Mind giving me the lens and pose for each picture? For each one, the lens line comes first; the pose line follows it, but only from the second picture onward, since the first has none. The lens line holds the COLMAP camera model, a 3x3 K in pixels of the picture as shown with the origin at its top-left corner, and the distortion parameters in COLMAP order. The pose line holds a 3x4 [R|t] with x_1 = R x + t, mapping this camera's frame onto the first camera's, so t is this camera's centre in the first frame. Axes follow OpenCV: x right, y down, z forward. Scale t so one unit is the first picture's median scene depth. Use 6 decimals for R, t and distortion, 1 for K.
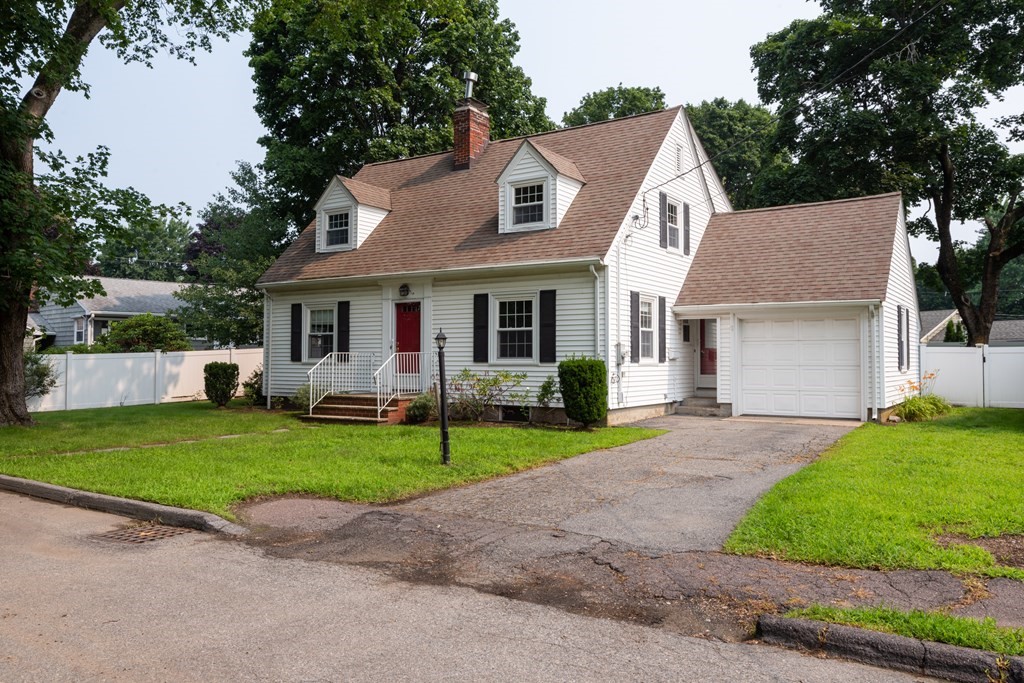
lens RADIAL K [[774.3, 0, 510.4], [0, 774.3, 337.2], [0, 0, 1]] dist [0.004297, -0.000123]
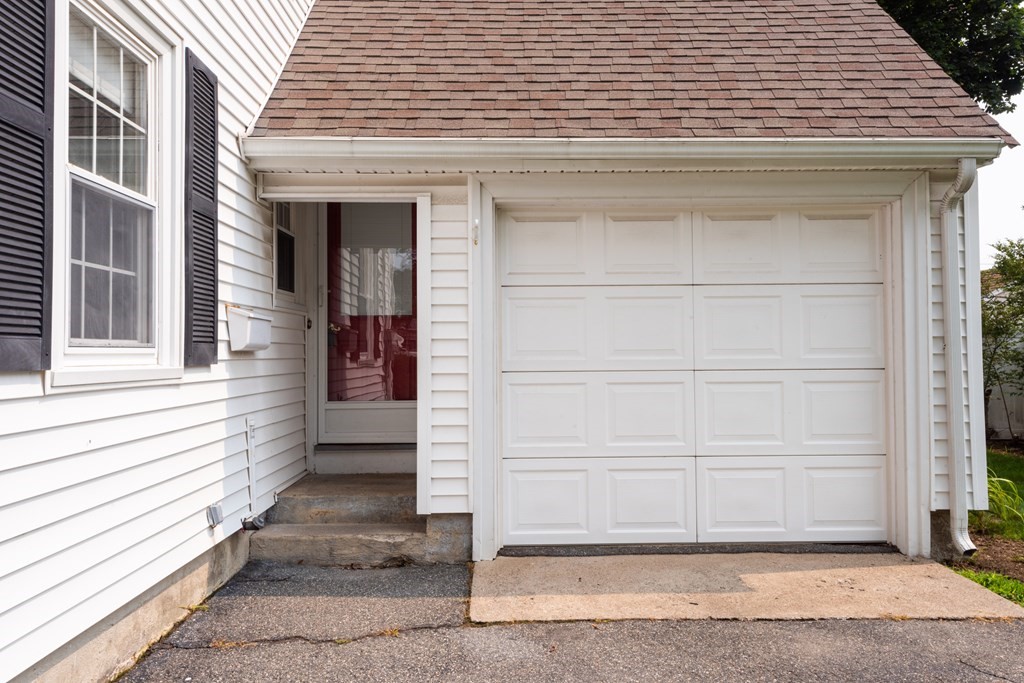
lens RADIAL K [[796.3, 0, 514.9], [0, 796.3, 332.0], [0, 0, 1]] dist [0.063621, 0.001603]
pose [[0.831650, 0.008367, 0.555237, 0.142430], [-0.008270, 0.999962, -0.002680, 0.022792], [-0.555239, -0.002363, 0.831688, 0.756310]]
